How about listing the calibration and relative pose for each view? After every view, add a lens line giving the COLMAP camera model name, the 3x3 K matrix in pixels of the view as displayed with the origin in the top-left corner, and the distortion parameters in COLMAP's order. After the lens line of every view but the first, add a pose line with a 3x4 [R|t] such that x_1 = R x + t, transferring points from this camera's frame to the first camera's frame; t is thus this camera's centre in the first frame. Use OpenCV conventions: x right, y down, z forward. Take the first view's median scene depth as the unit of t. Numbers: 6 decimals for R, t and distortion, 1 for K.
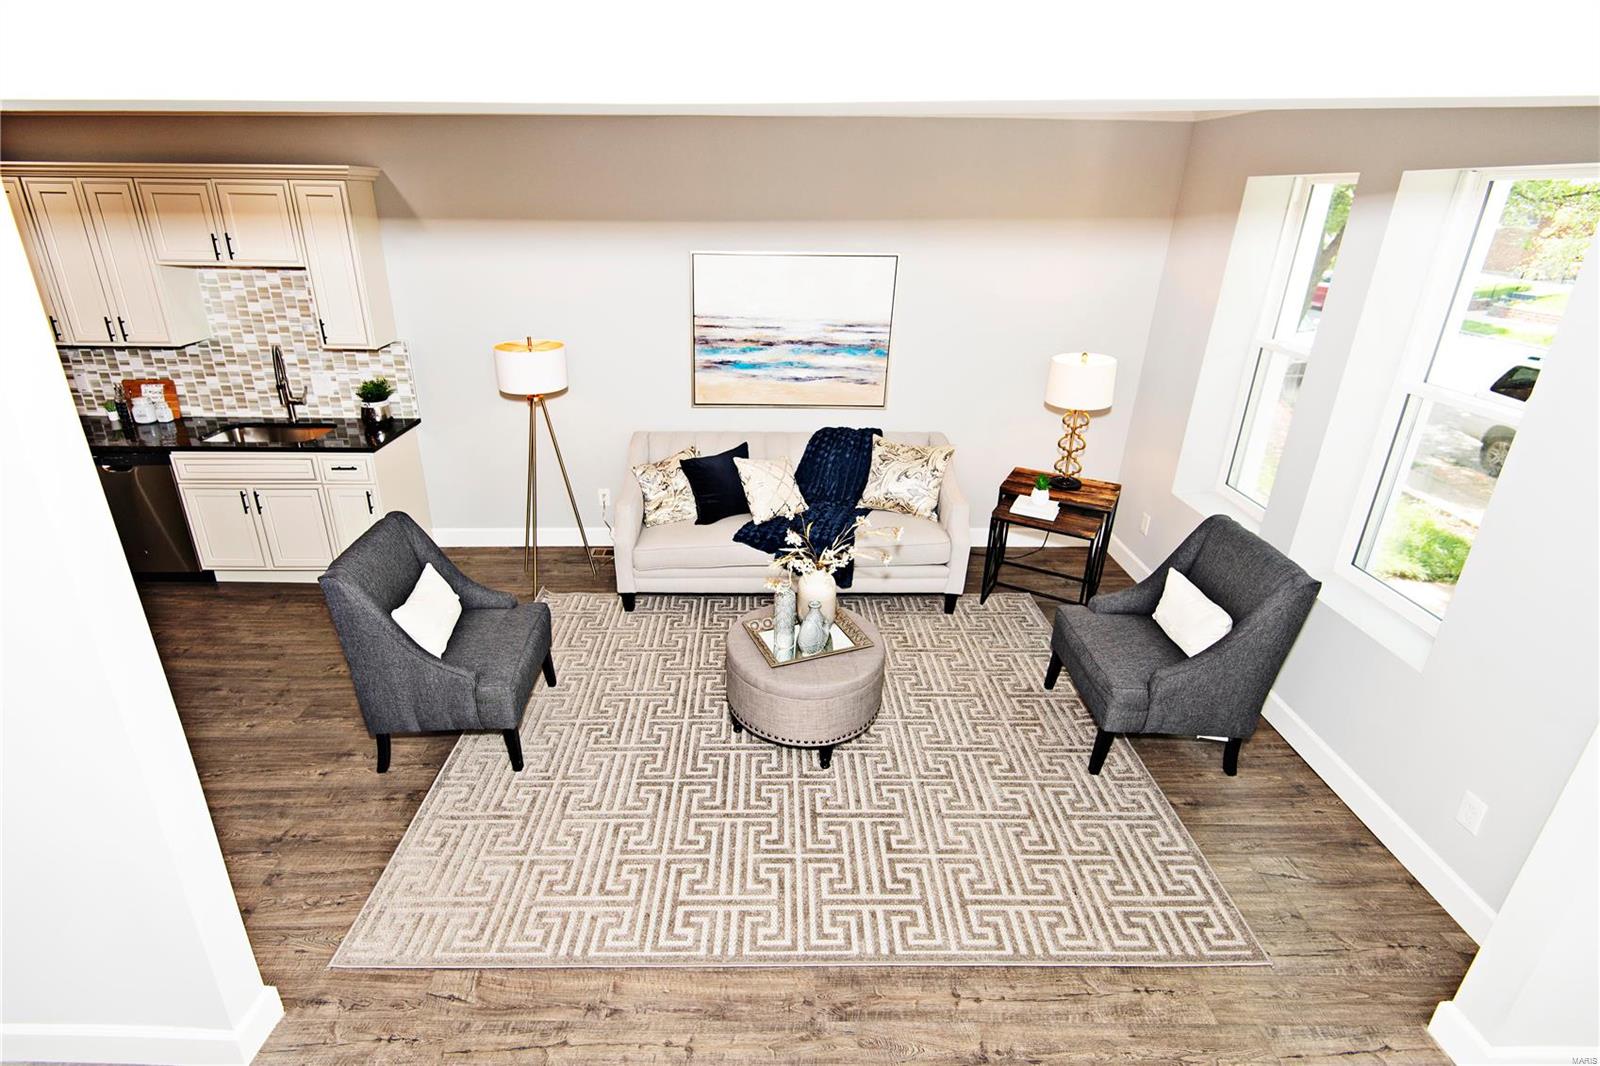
lens RADIAL K [[744.7, 0, 752.3], [0, 744.7, 512.1], [0, 0, 1]] dist [0.043831, -0.028555]
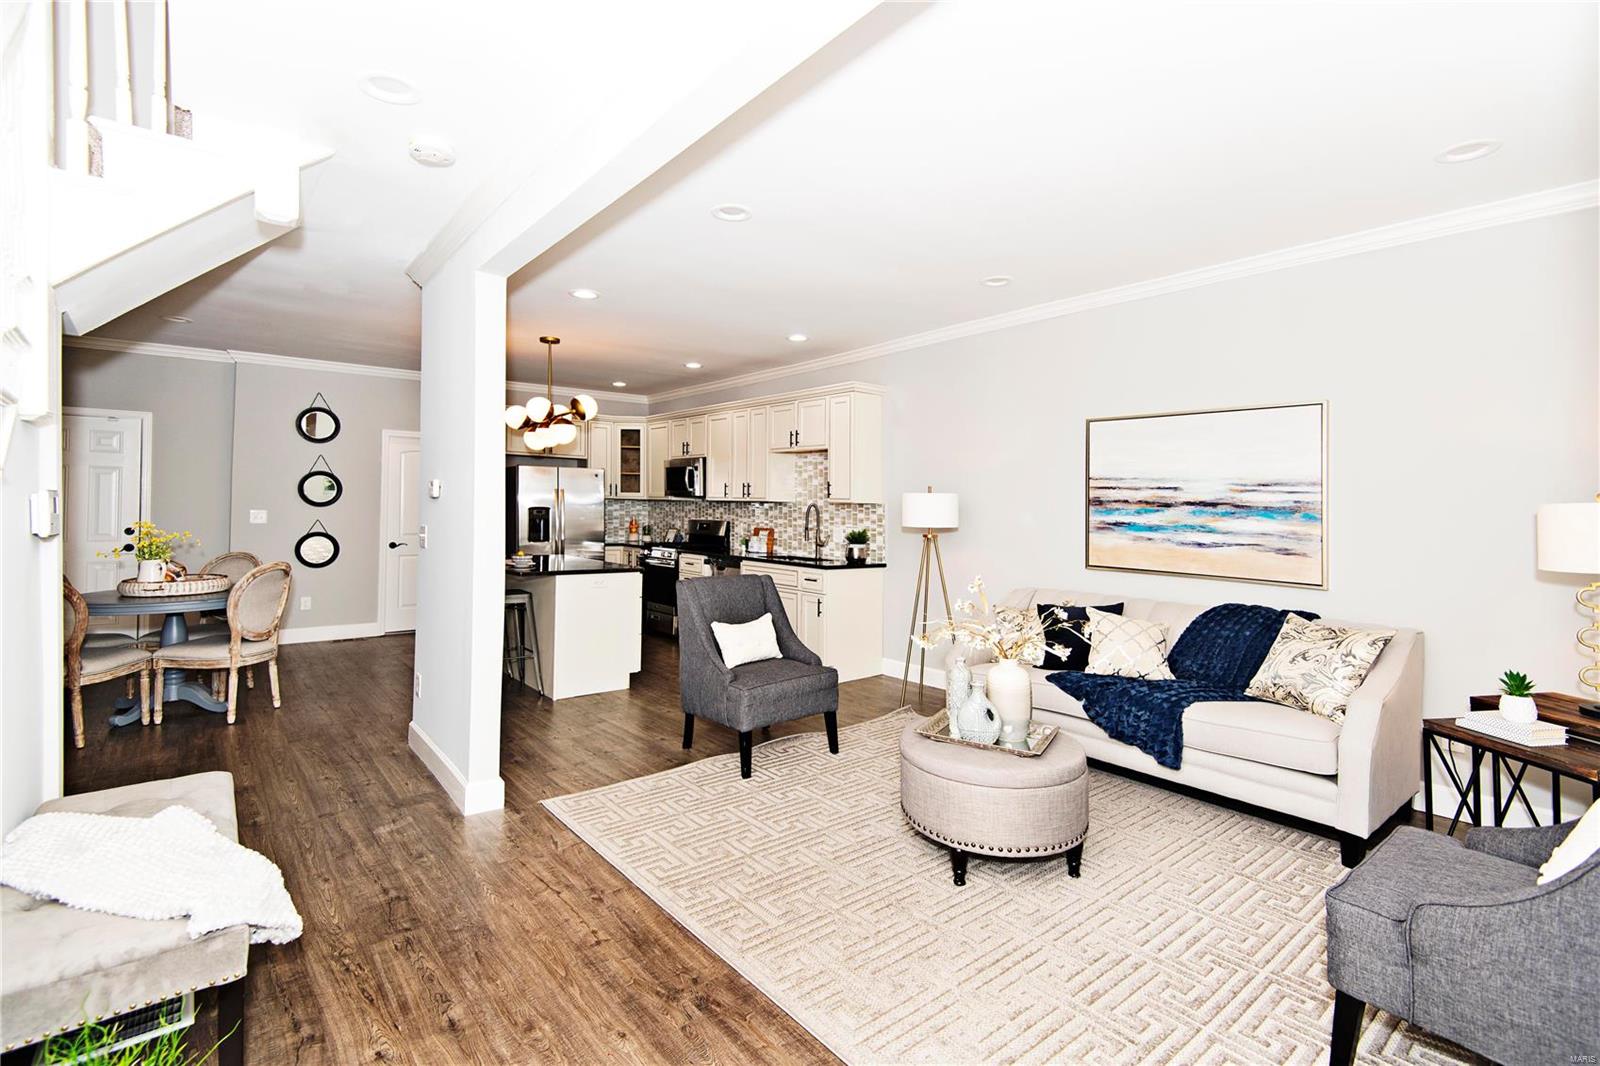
lens RADIAL K [[740.2, 0, 817.2], [0, 740.2, 501.7], [0, 0, 1]] dist [0.027013, -0.013593]
pose [[0.635605, -0.010752, -0.771939, 0.504777], [-0.286502, 0.925214, -0.248789, 0.137301], [0.716884, 0.379293, 0.584990, 0.158083]]
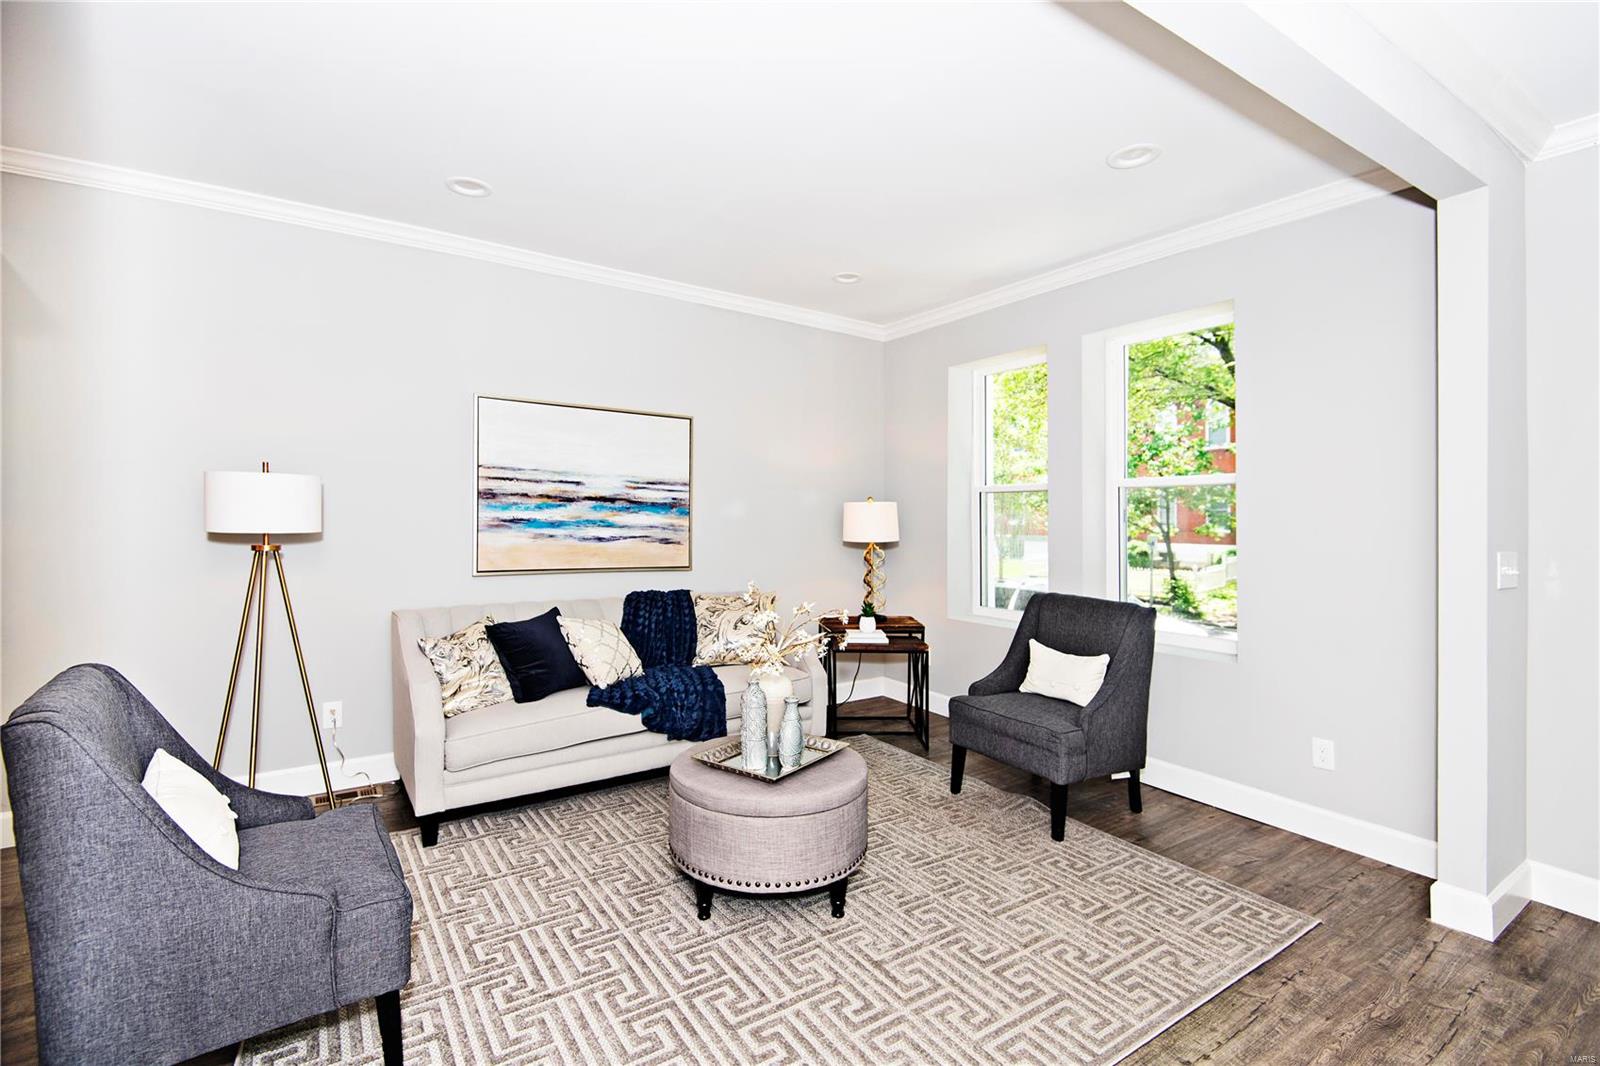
lens RADIAL K [[740.2, 0, 817.2], [0, 740.2, 501.7], [0, 0, 1]] dist [0.027013, -0.013593]
pose [[0.828497, 0.006495, 0.559955, -0.248237], [0.204037, 0.927696, -0.312649, 0.124872], [-0.521499, 0.373281, 0.767268, 0.181526]]
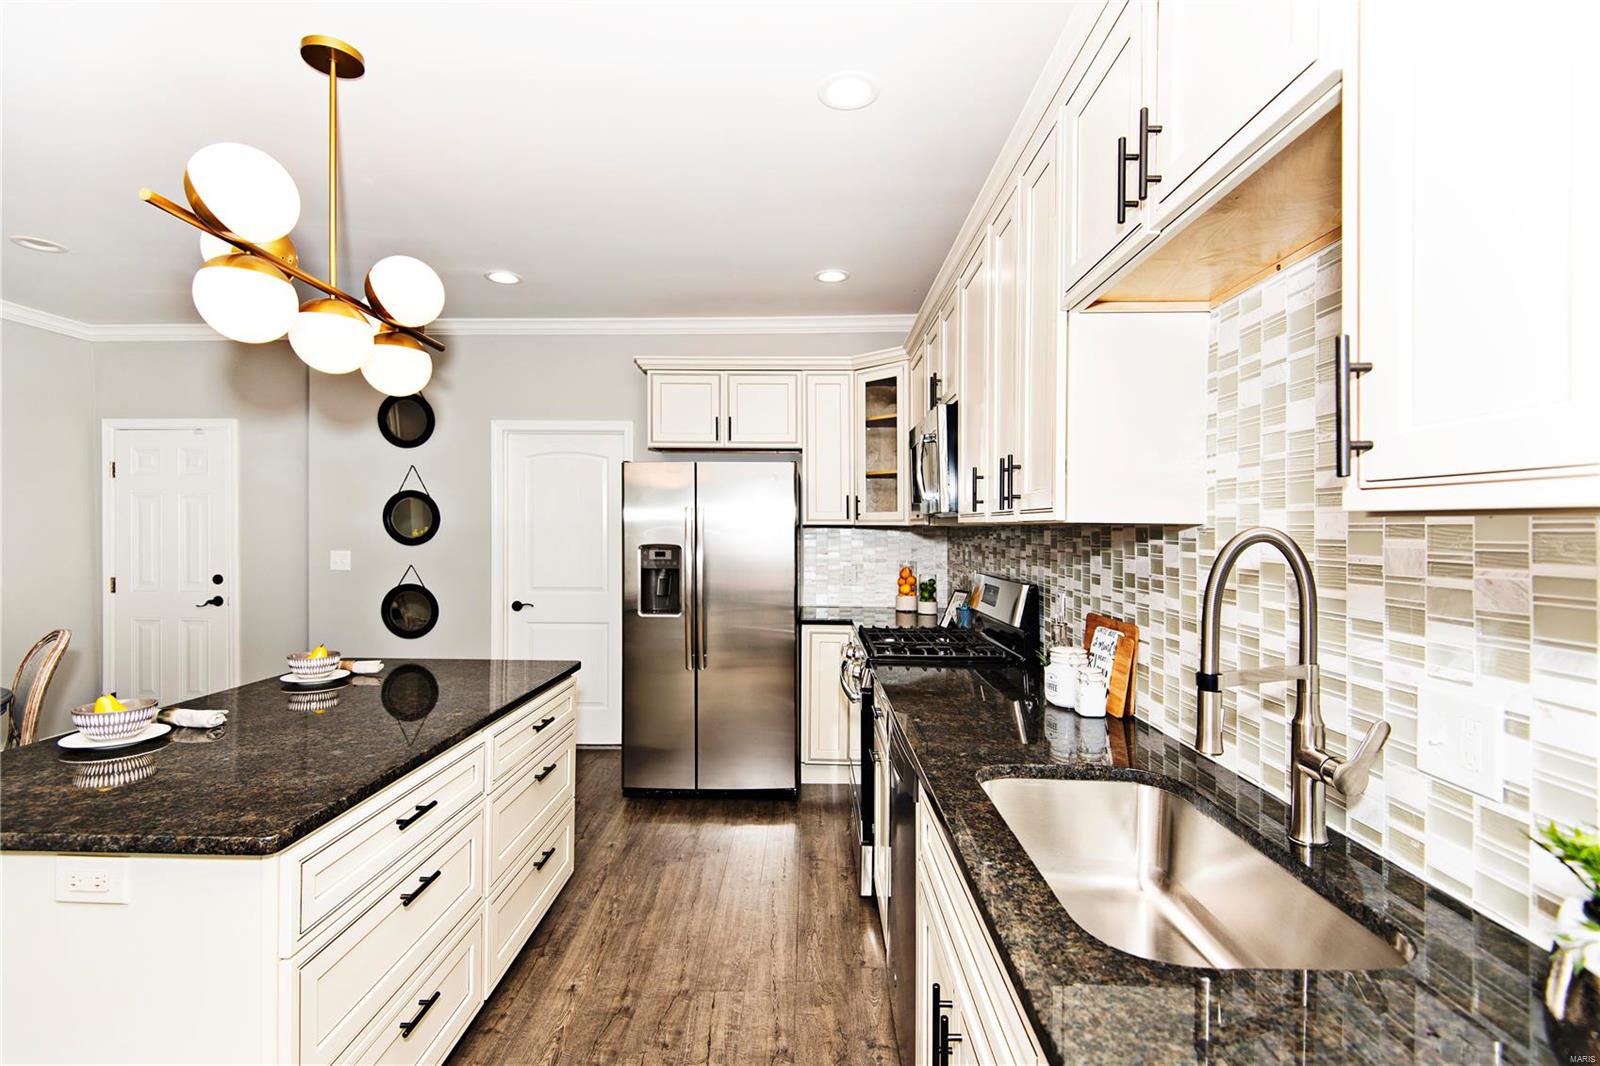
lens RADIAL K [[700.9, 0, 839.2], [0, 700.9, 545.2], [0, 0, 1]] dist [0.012825, -0.010550]
pose [[-0.016156, 0.004506, -0.999859, -0.404474], [-0.370601, 0.928736, 0.010174, -0.169903], [0.928652, 0.370713, -0.013335, 0.893609]]
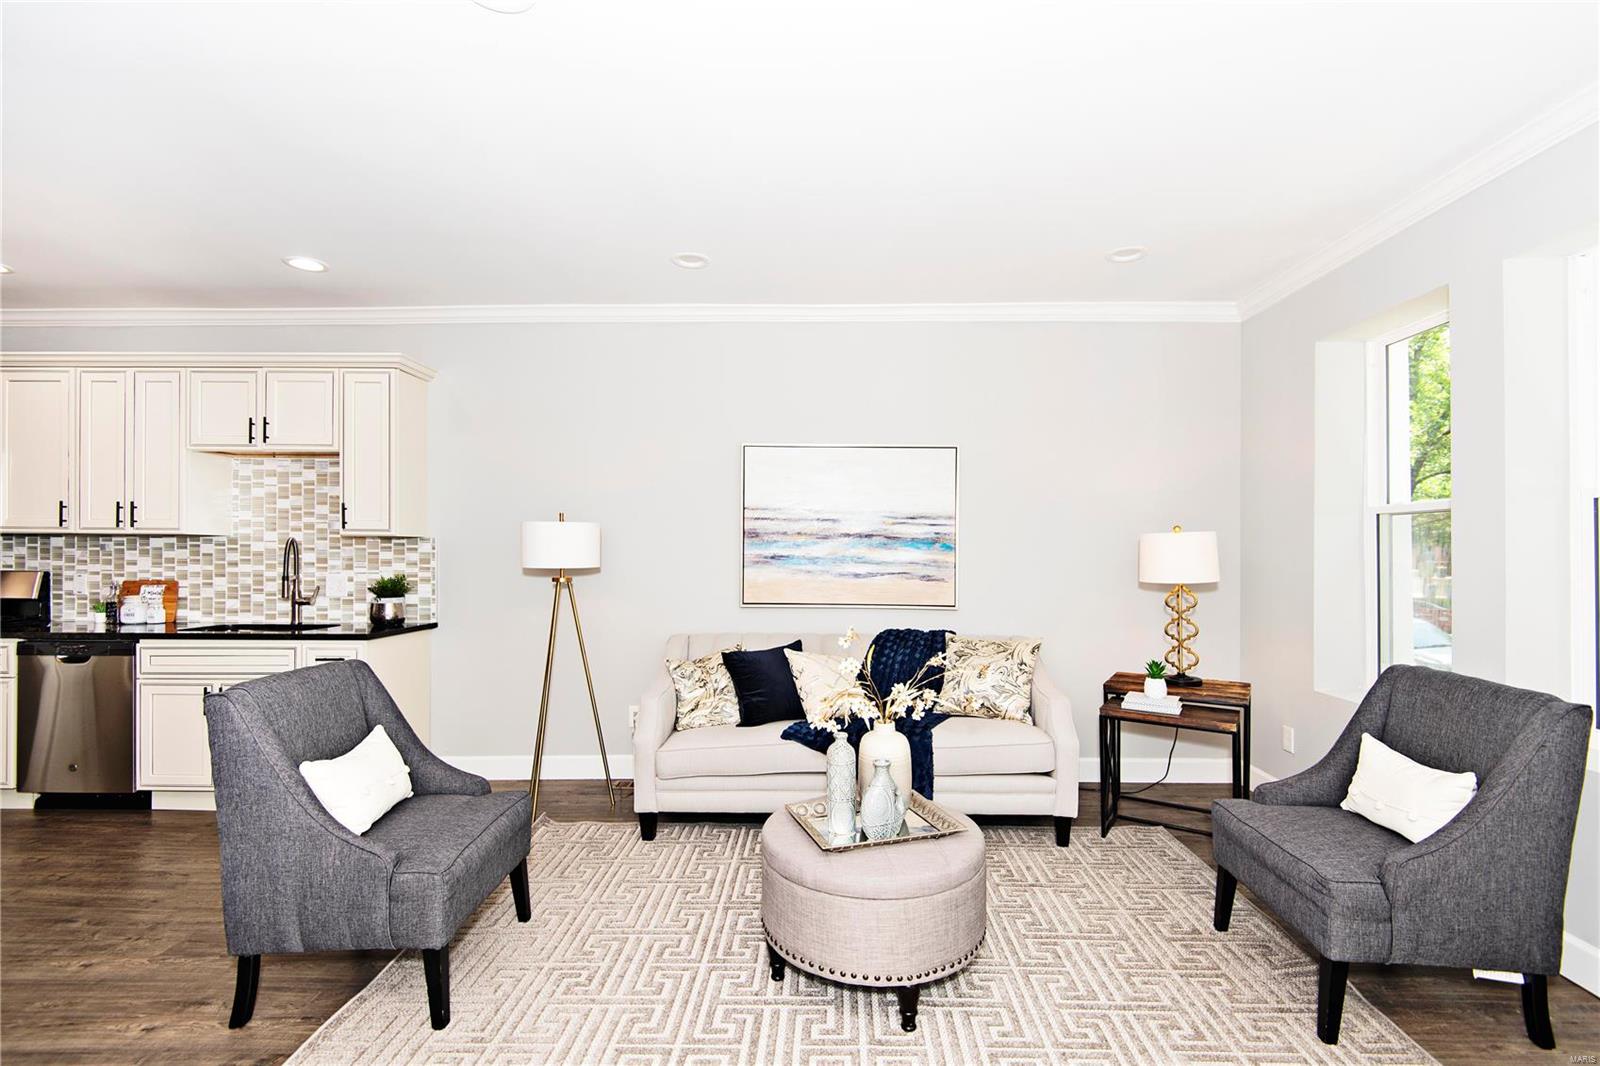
lens RADIAL K [[744.4, 0, 800.7], [0, 744.4, 541.3], [0, 0, 1]] dist [0.026209, -0.014495]
pose [[0.999582, -0.013117, -0.025772, 0.017962], [0.002582, 0.928136, -0.372232, 0.132183], [0.028803, 0.372009, 0.927782, 0.163692]]
